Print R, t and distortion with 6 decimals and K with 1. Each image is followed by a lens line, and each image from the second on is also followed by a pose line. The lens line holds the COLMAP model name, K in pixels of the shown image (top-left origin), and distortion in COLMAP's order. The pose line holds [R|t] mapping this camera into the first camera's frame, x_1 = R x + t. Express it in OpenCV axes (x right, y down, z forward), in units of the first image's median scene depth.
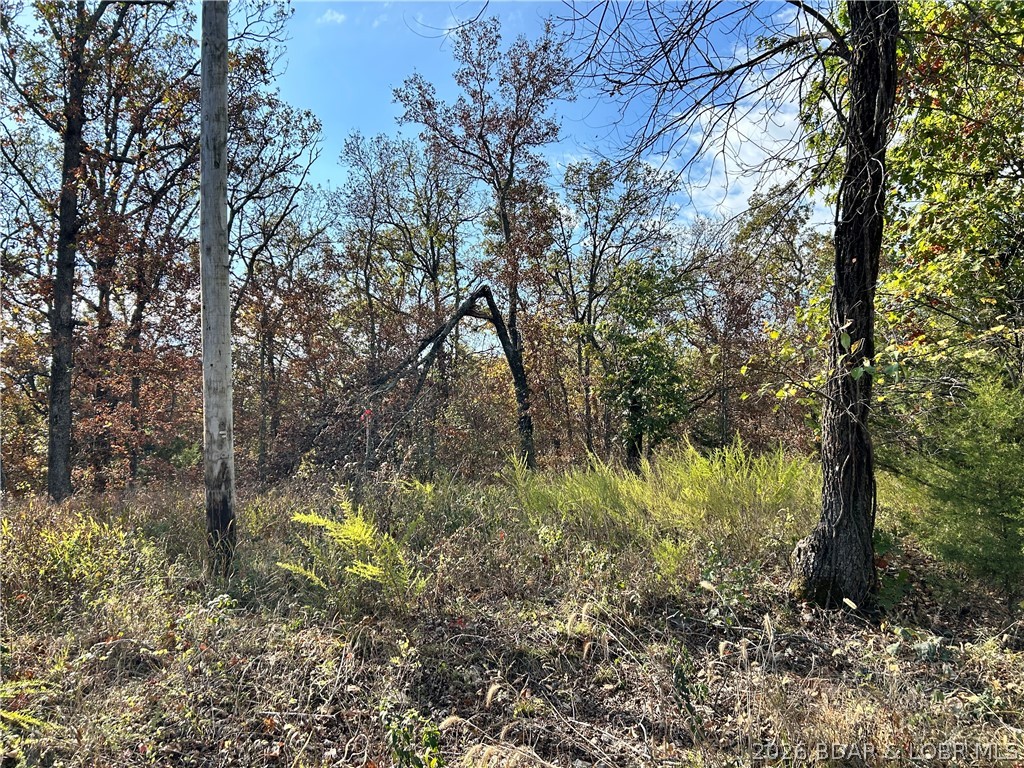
lens RADIAL K [[752.4, 0, 512.0], [0, 752.4, 384.0], [0, 0, 1]] dist [0.004221, 0.001108]
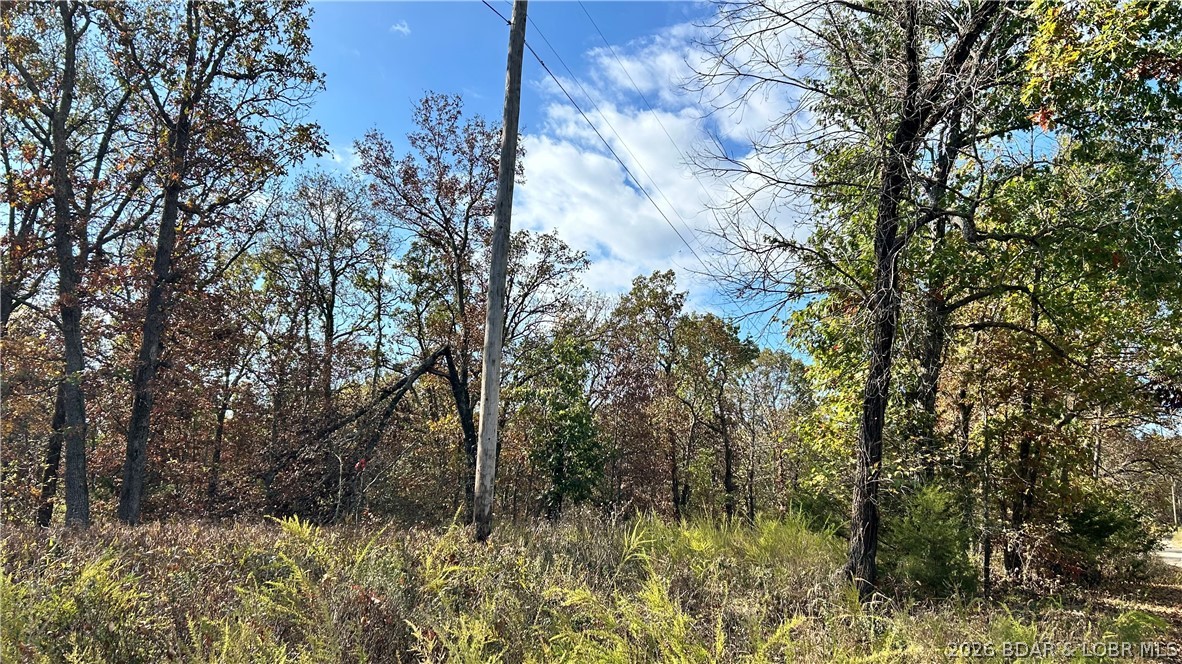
lens RADIAL K [[835.9, 0, 591.0], [0, 835.9, 332.0], [0, 0, 1]] dist [0.065609, -0.070301]
pose [[0.936133, 0.123271, 0.329331, -0.210893], [-0.083897, 0.987792, -0.131259, -0.008840], [-0.341491, 0.095246, 0.935047, -0.171000]]
